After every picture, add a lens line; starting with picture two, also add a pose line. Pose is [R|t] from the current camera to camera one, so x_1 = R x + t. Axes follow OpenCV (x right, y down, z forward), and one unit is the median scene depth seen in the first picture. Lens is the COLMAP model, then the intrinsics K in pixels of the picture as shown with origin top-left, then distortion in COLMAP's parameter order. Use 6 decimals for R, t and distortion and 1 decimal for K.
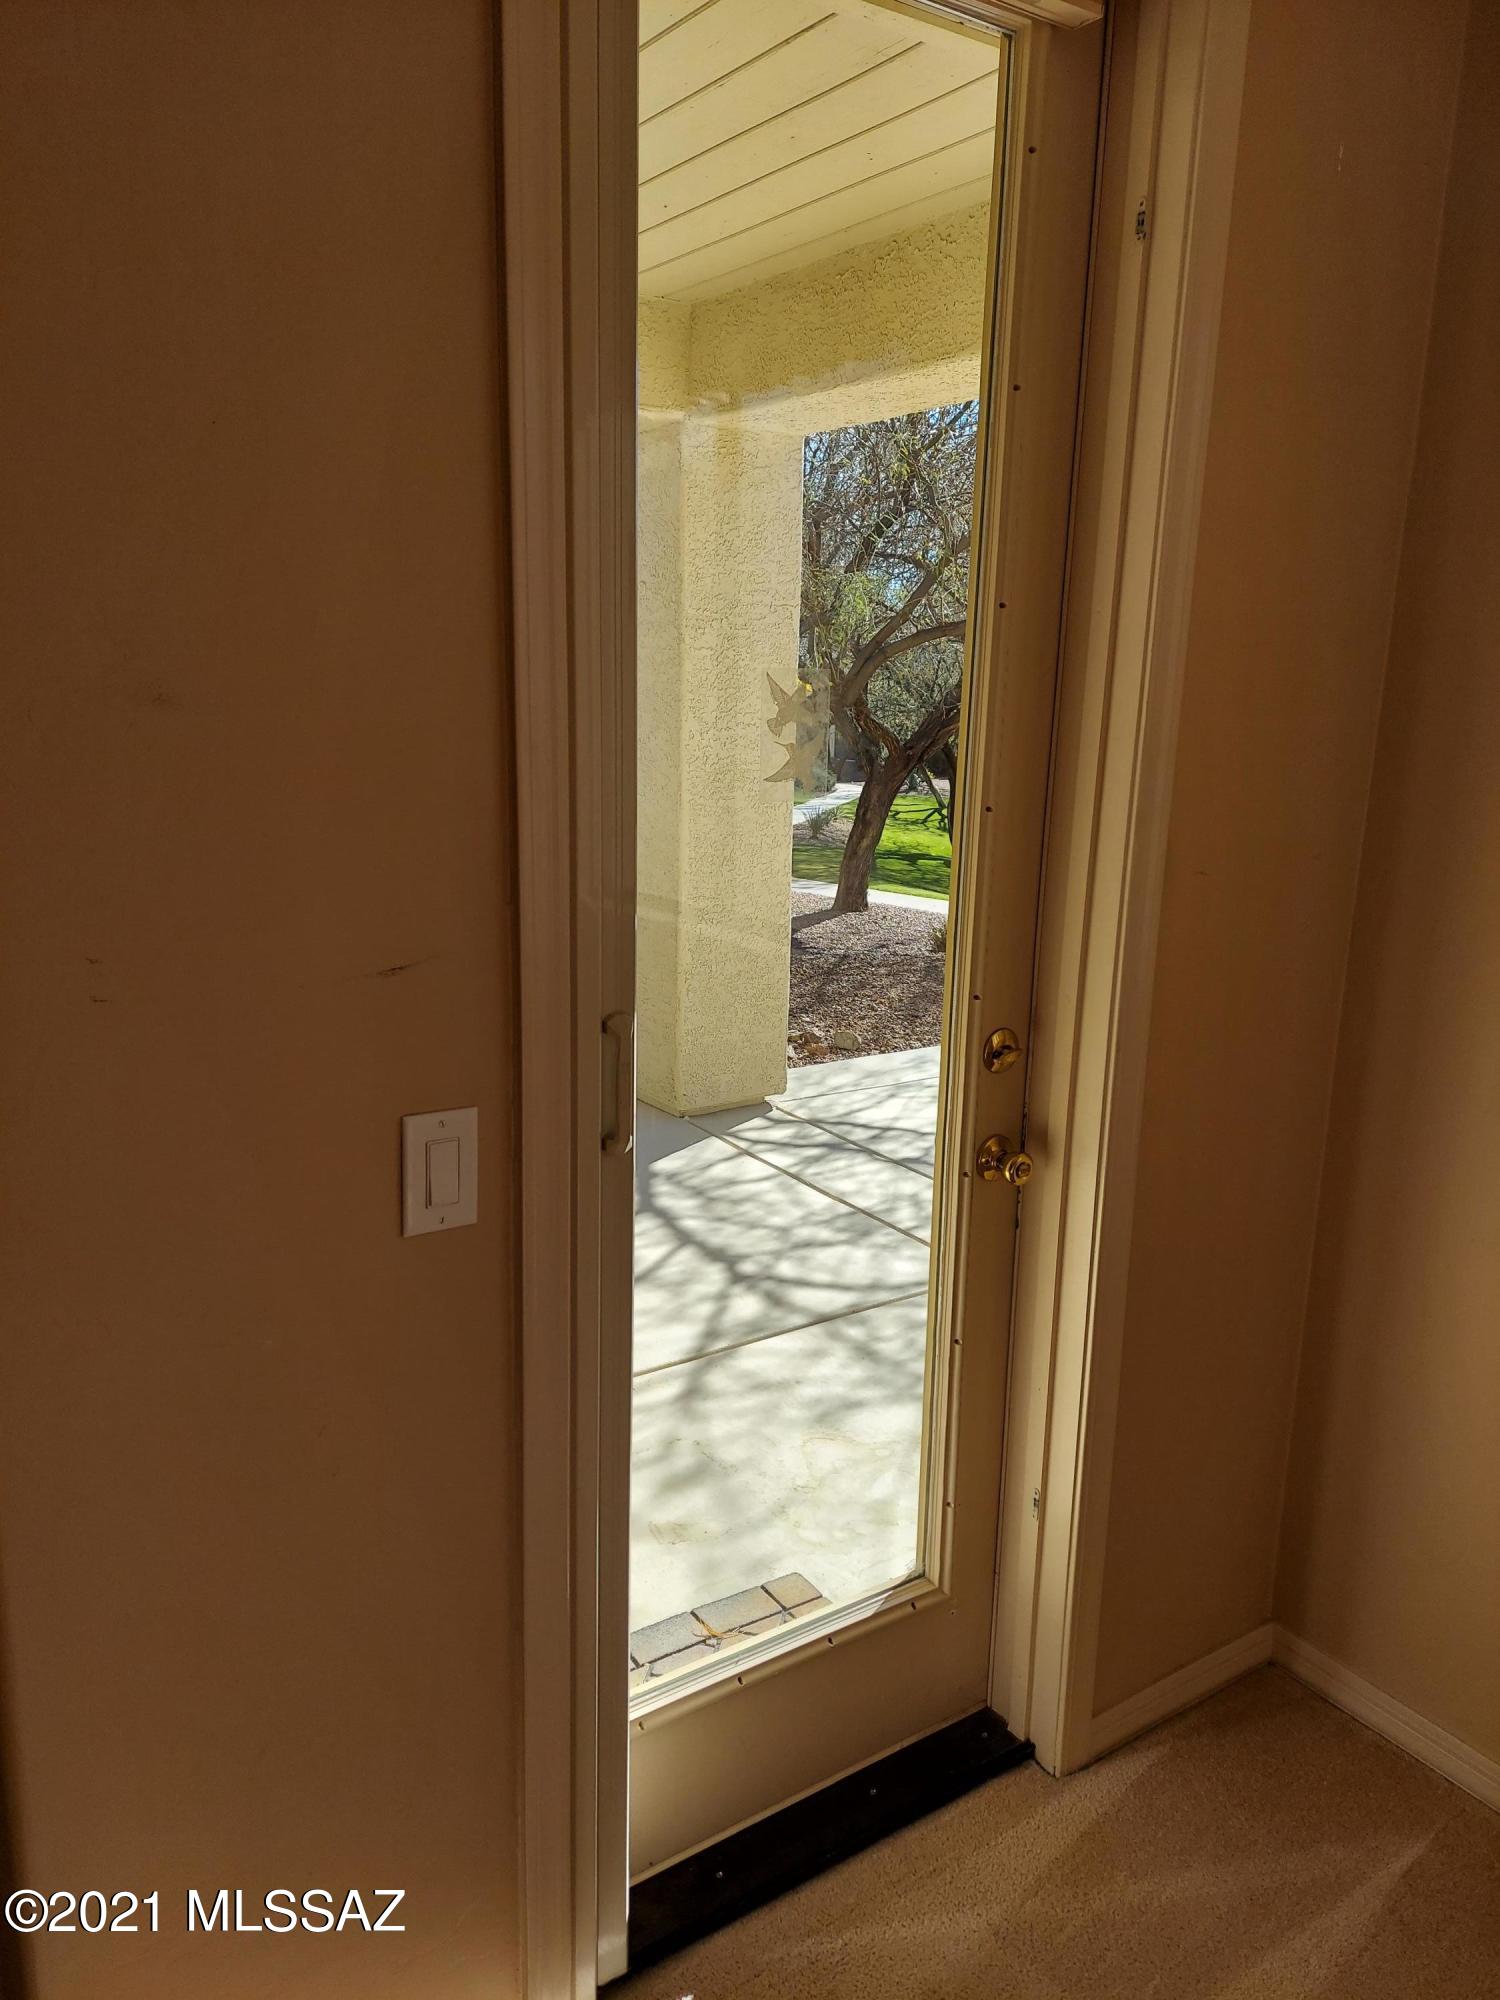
lens RADIAL K [[1424.1, 0, 748.1], [0, 1424.1, 998.6], [0, 0, 1]] dist [0.002501, 0.000576]
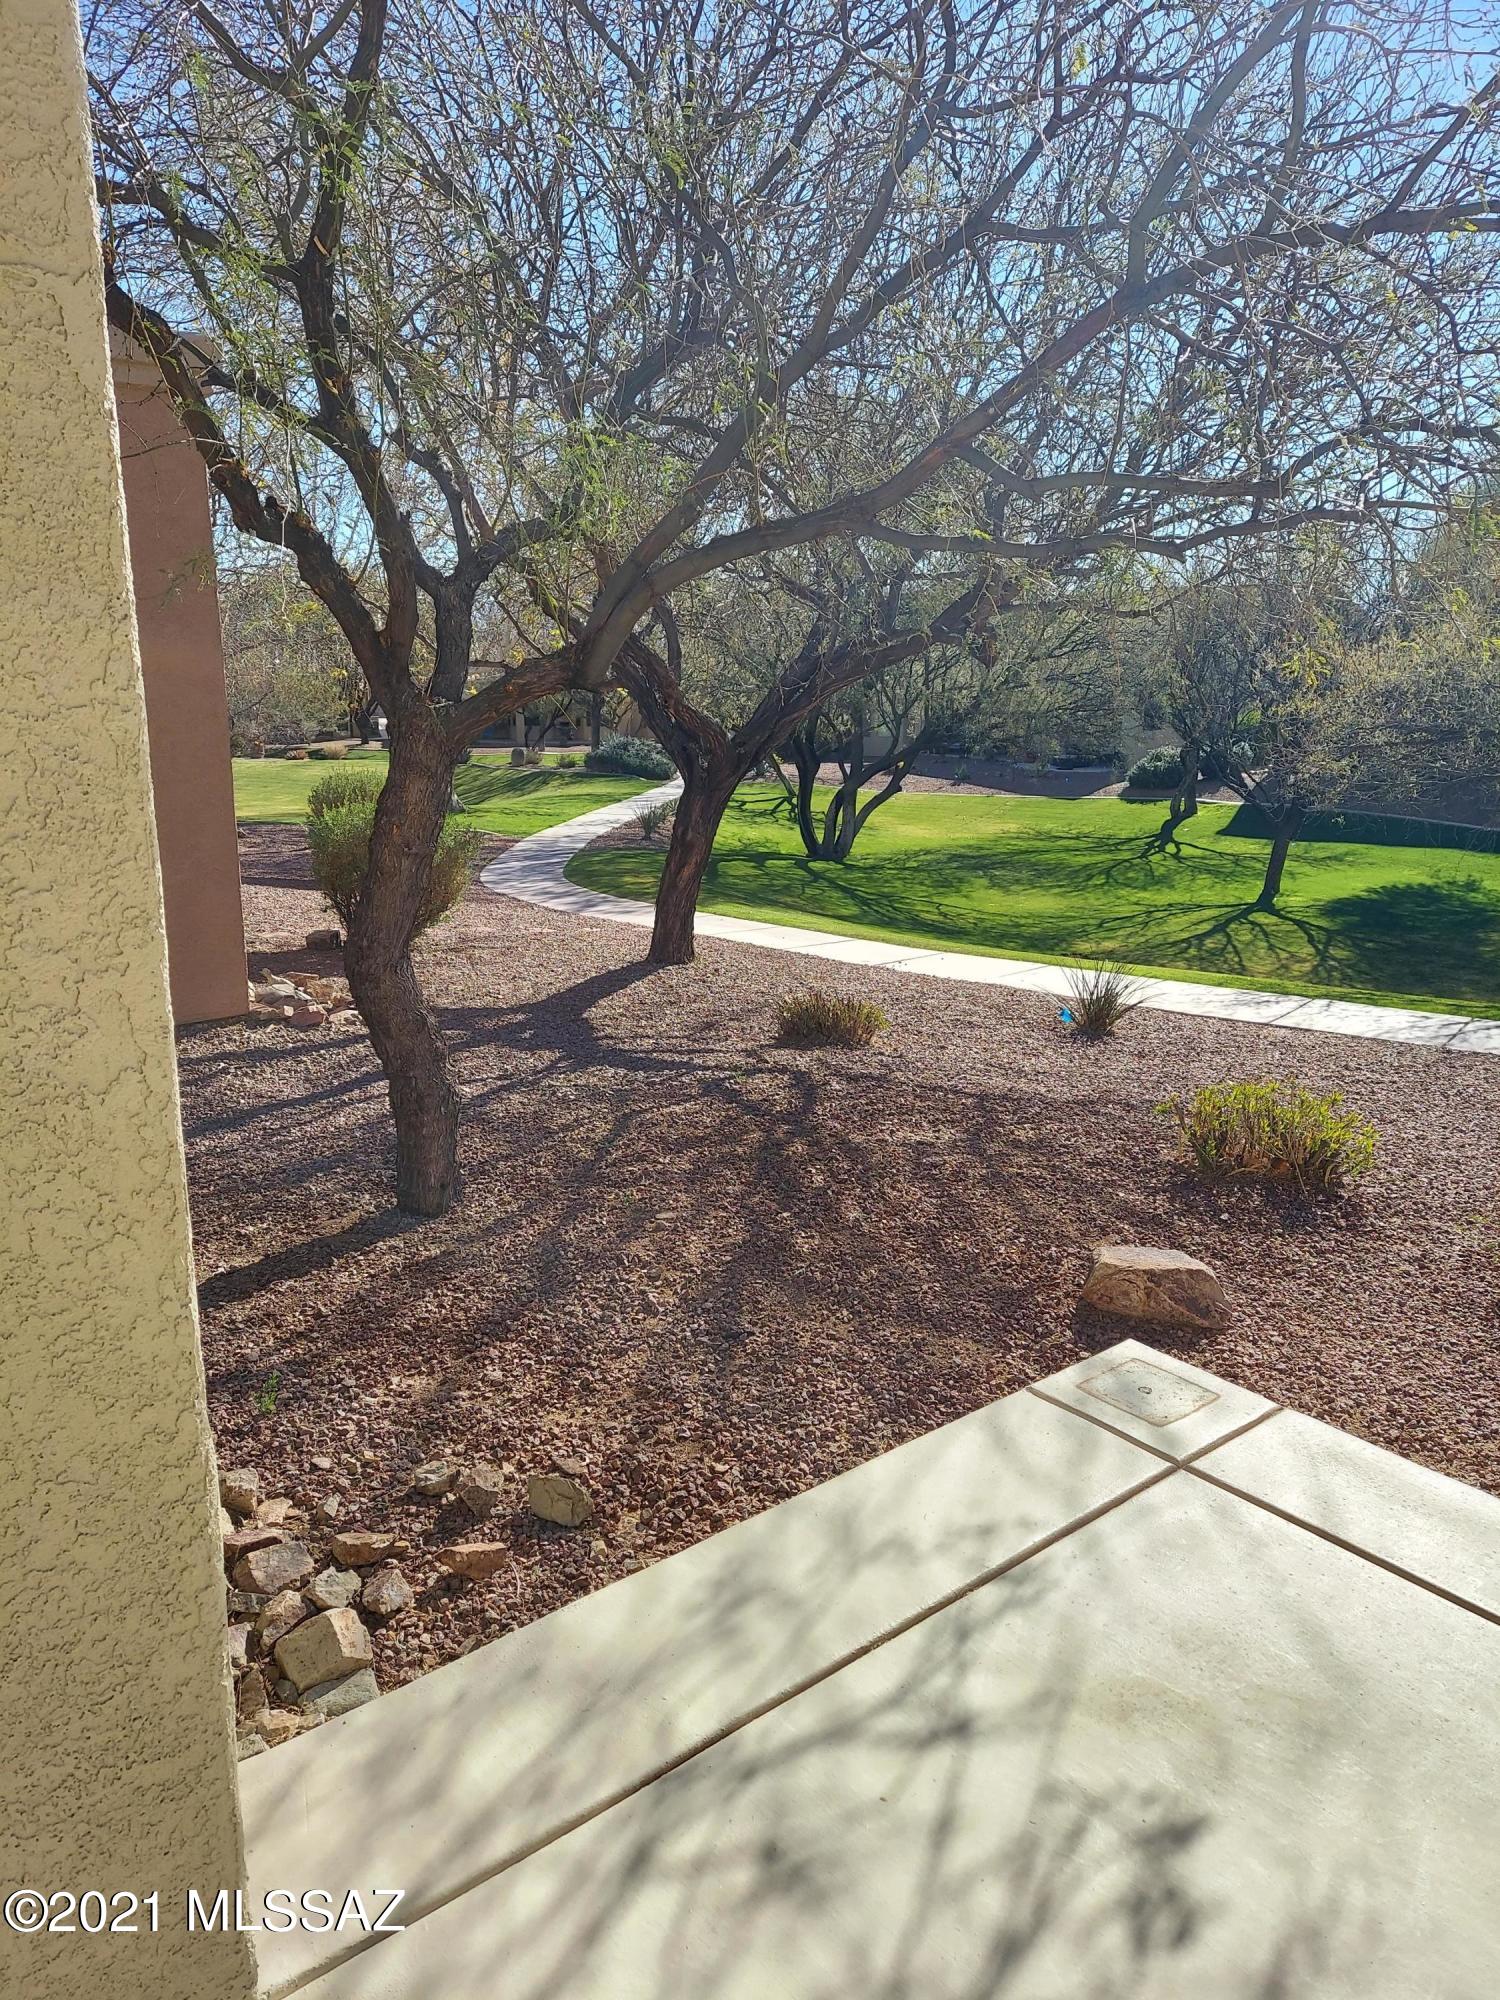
lens RADIAL K [[1424.1, 0, 750.2], [0, 1424.1, 1001.7], [0, 0, 1]] dist [0.002501, 0.000576]
pose [[0.994048, -0.047910, 0.097842, 0.019288], [0.046523, 0.998782, 0.016410, -0.024855], [-0.098509, -0.011761, 0.995067, 0.127929]]
